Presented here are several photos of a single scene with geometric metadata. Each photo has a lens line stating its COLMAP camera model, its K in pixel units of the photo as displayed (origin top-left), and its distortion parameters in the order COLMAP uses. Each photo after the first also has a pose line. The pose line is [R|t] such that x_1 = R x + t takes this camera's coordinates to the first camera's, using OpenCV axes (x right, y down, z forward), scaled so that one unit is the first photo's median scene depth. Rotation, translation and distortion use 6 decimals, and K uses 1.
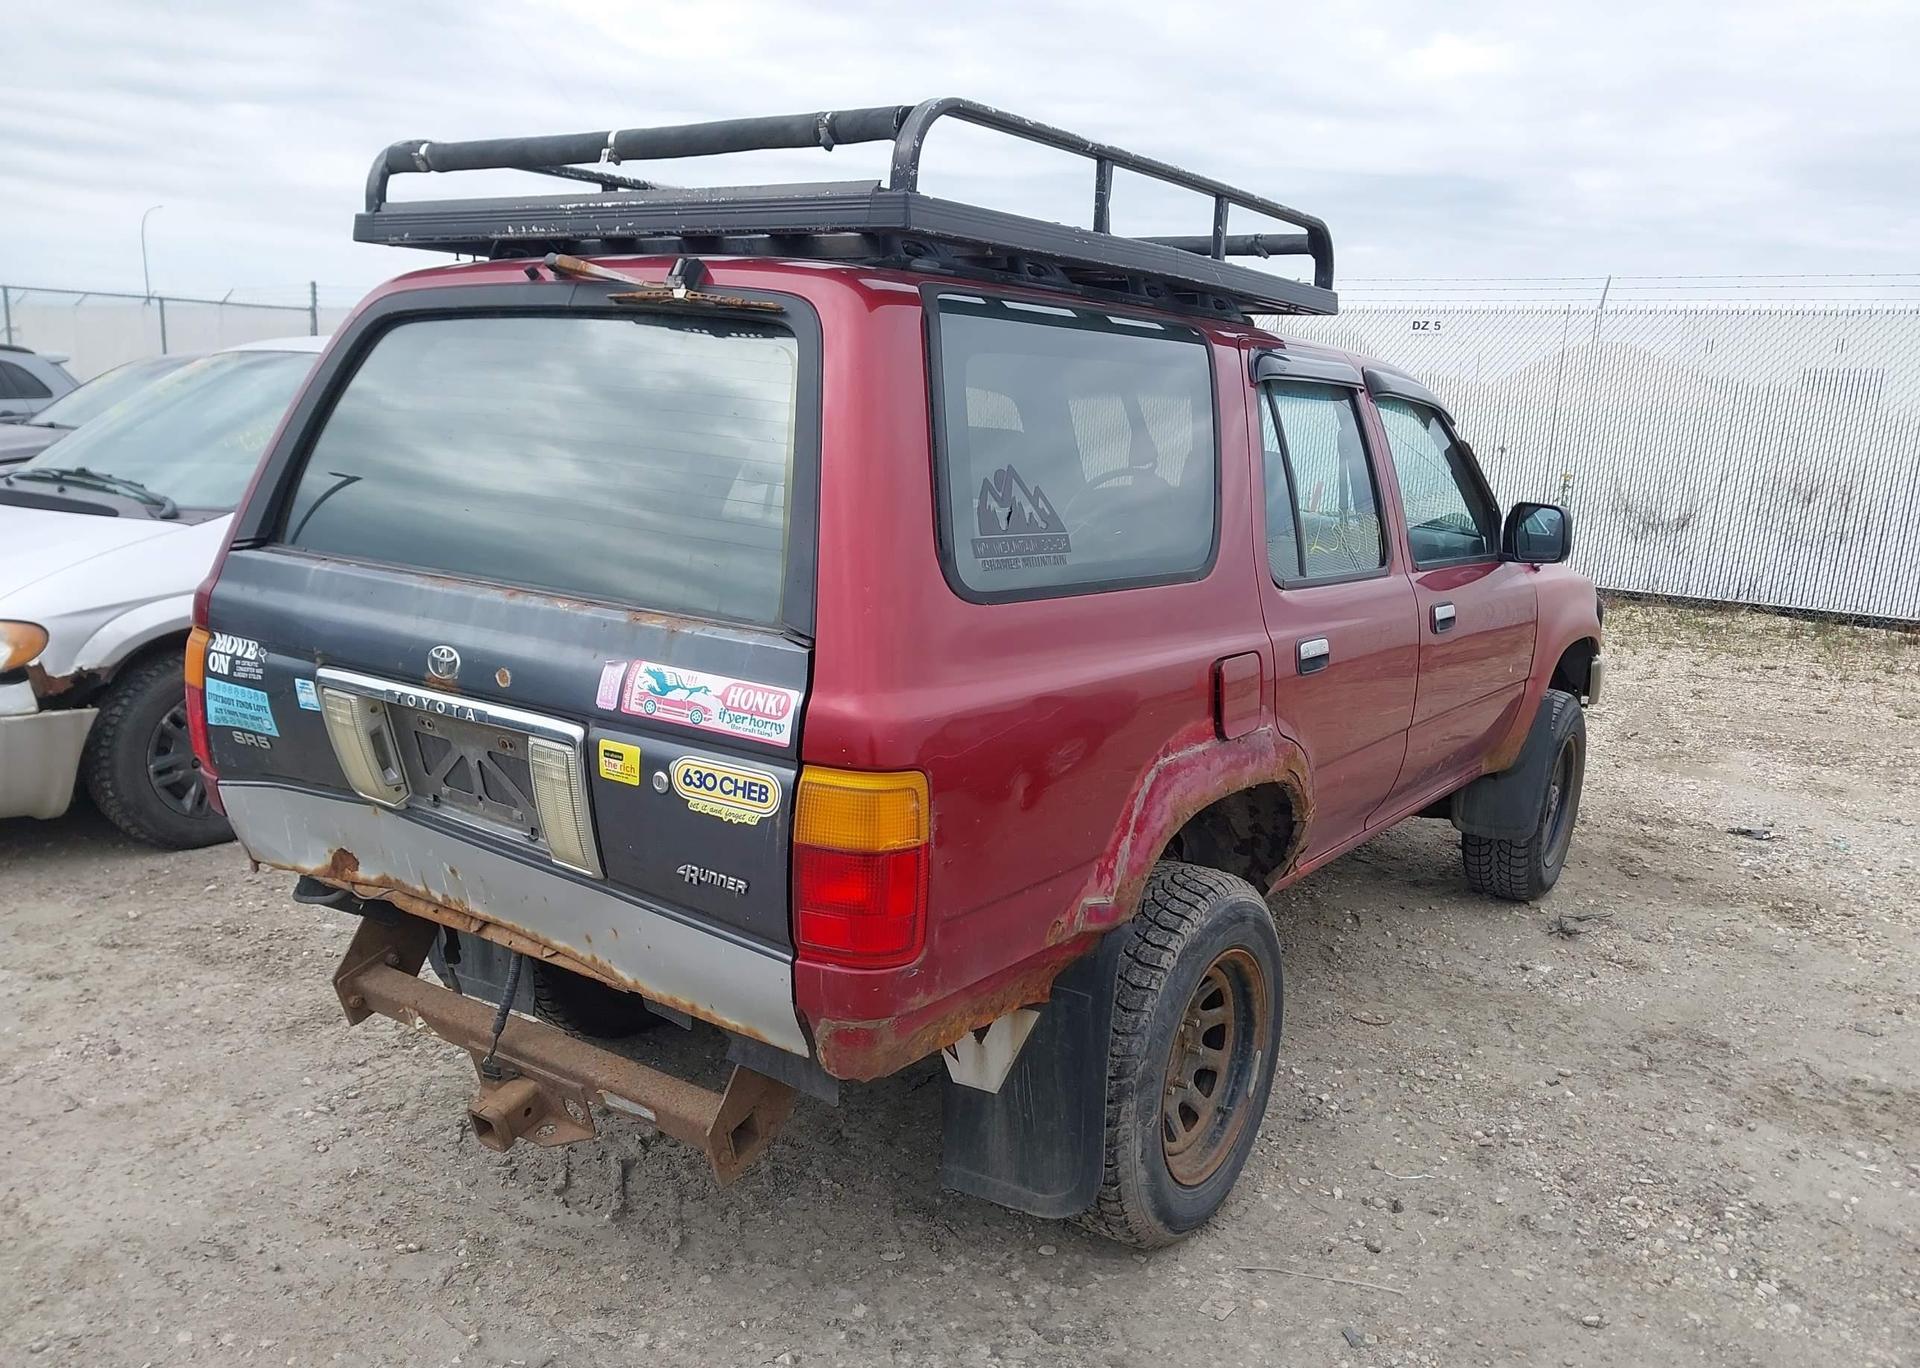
lens RADIAL K [[1520.2, 0, 953.4], [0, 1520.2, 693.5], [0, 0, 1]] dist [0.125918, -0.295647]
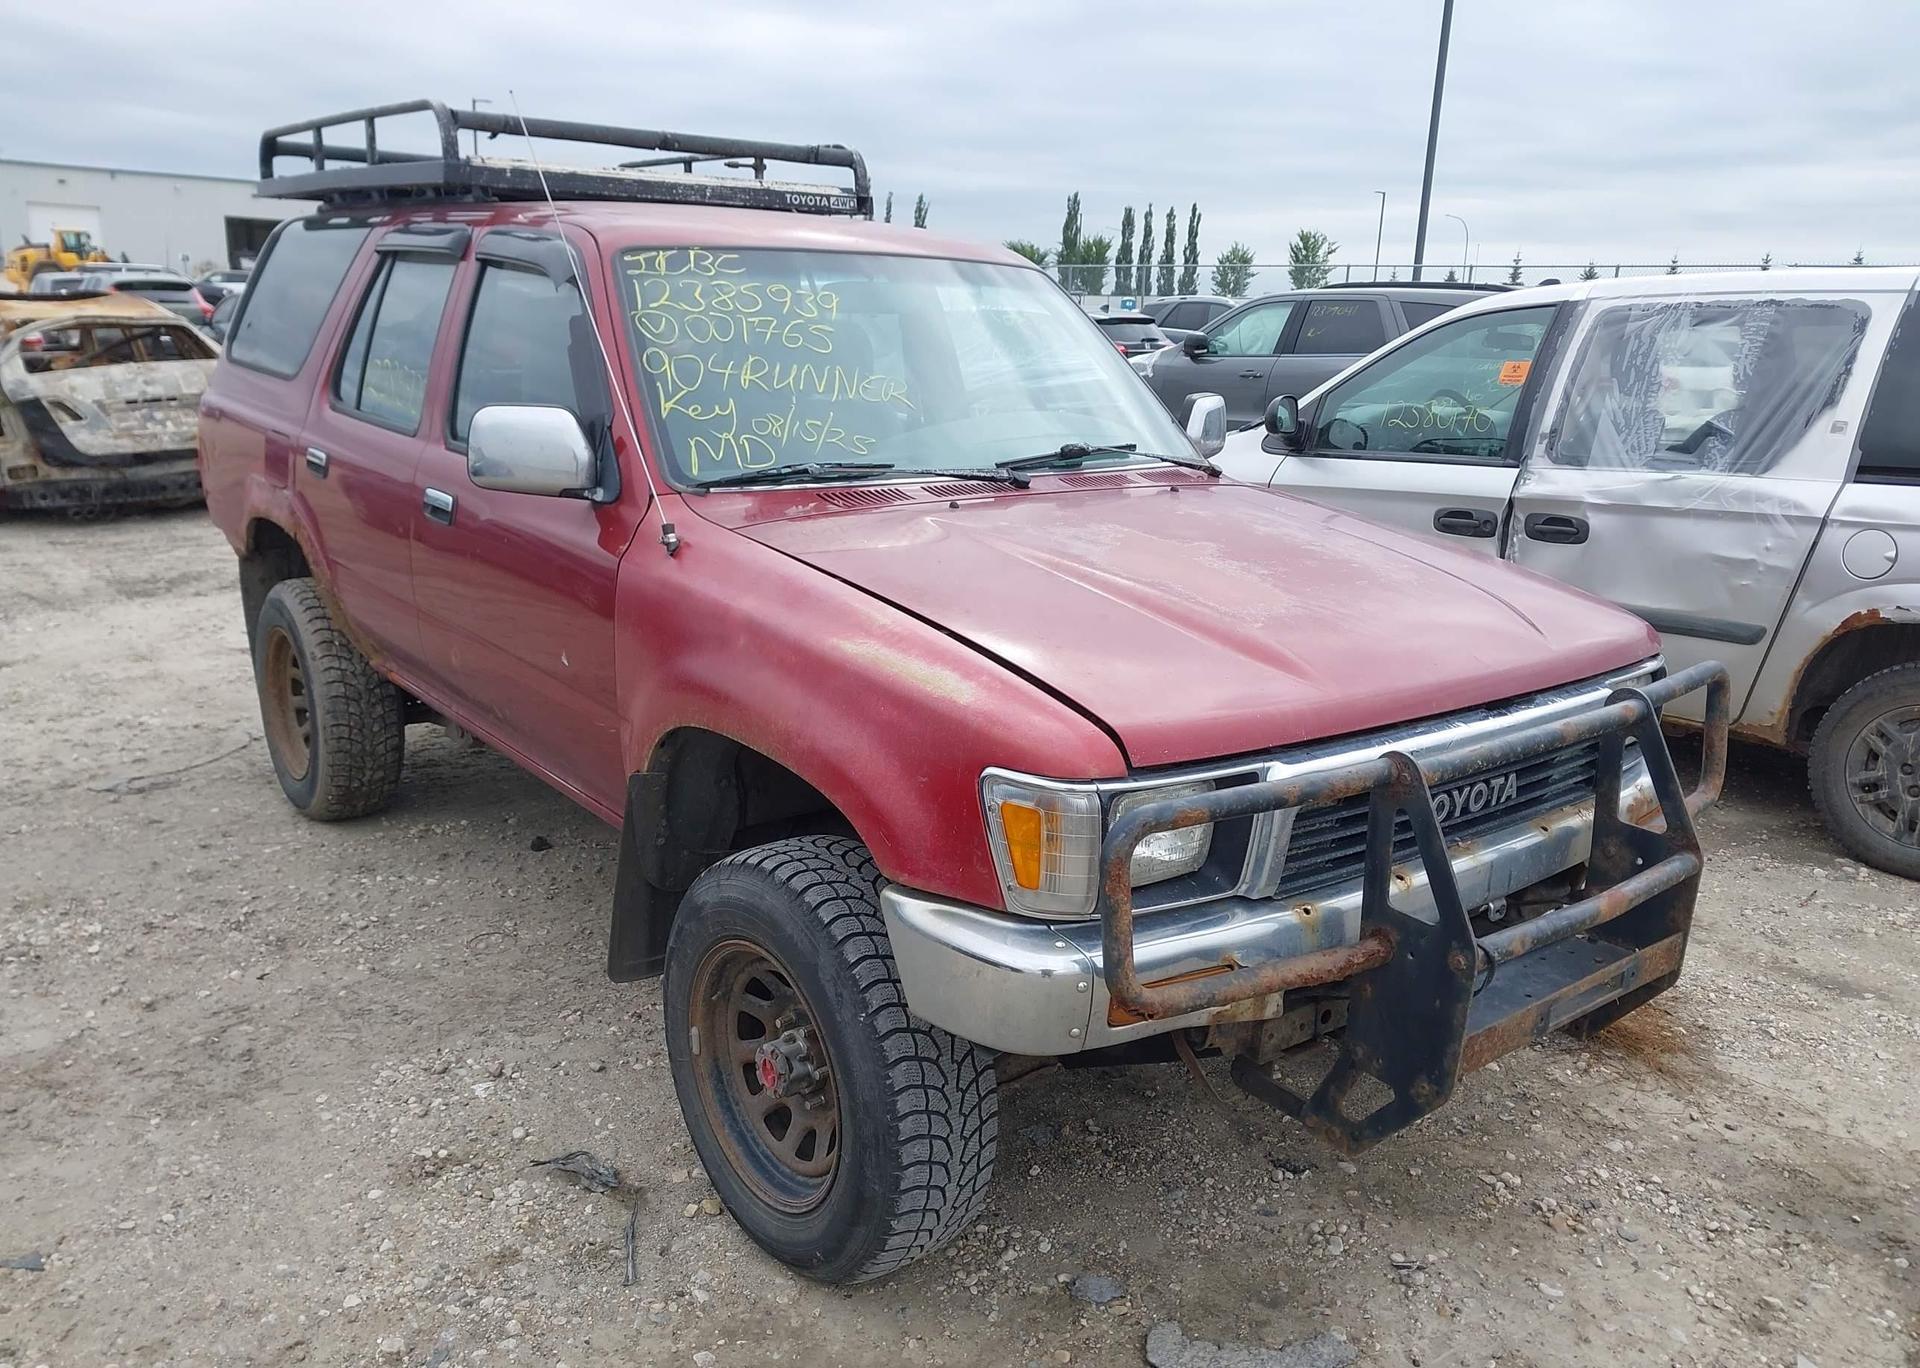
lens RADIAL K [[1515.4, 0, 960.0], [0, 1515.4, 684.0], [0, 0, 1]] dist [0.002024, -0.001033]
pose [[-0.293566, 0.182597, -0.938338, 1.450484], [-0.229615, 0.939381, 0.254636, -0.331269], [0.927953, 0.290209, -0.233843, 2.051112]]
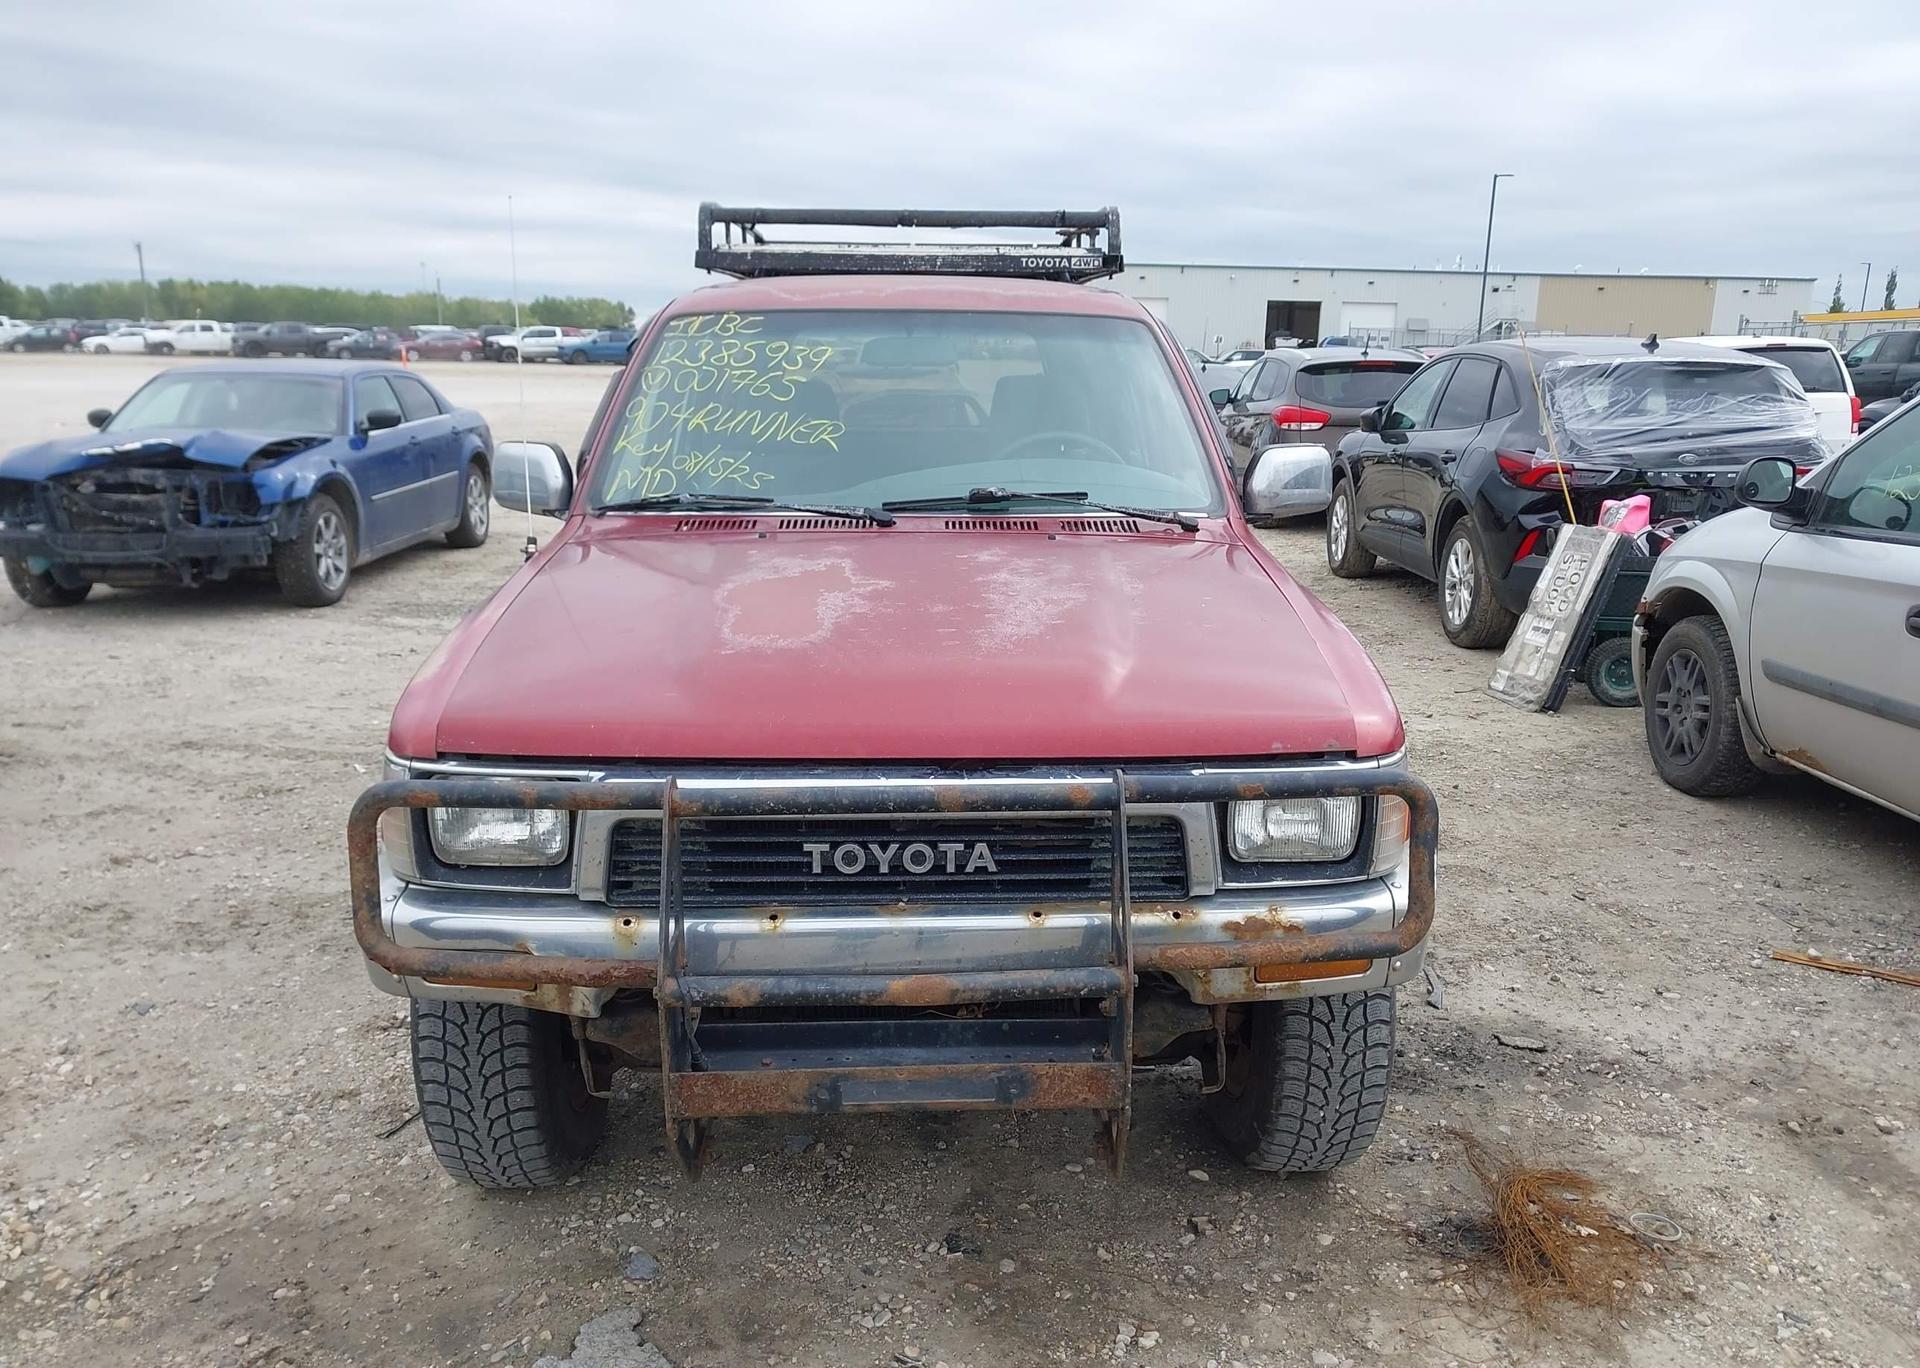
lens RADIAL K [[1475.3, 0, 960.0], [0, 1475.3, 684.0], [0, 0, 1]] dist [0.006166, -0.014444]
pose [[-0.795097, 0.084276, -0.600598, 1.038262], [-0.157328, 0.927736, 0.338459, -0.463603], [0.585720, 0.363599, -0.724381, 2.646524]]
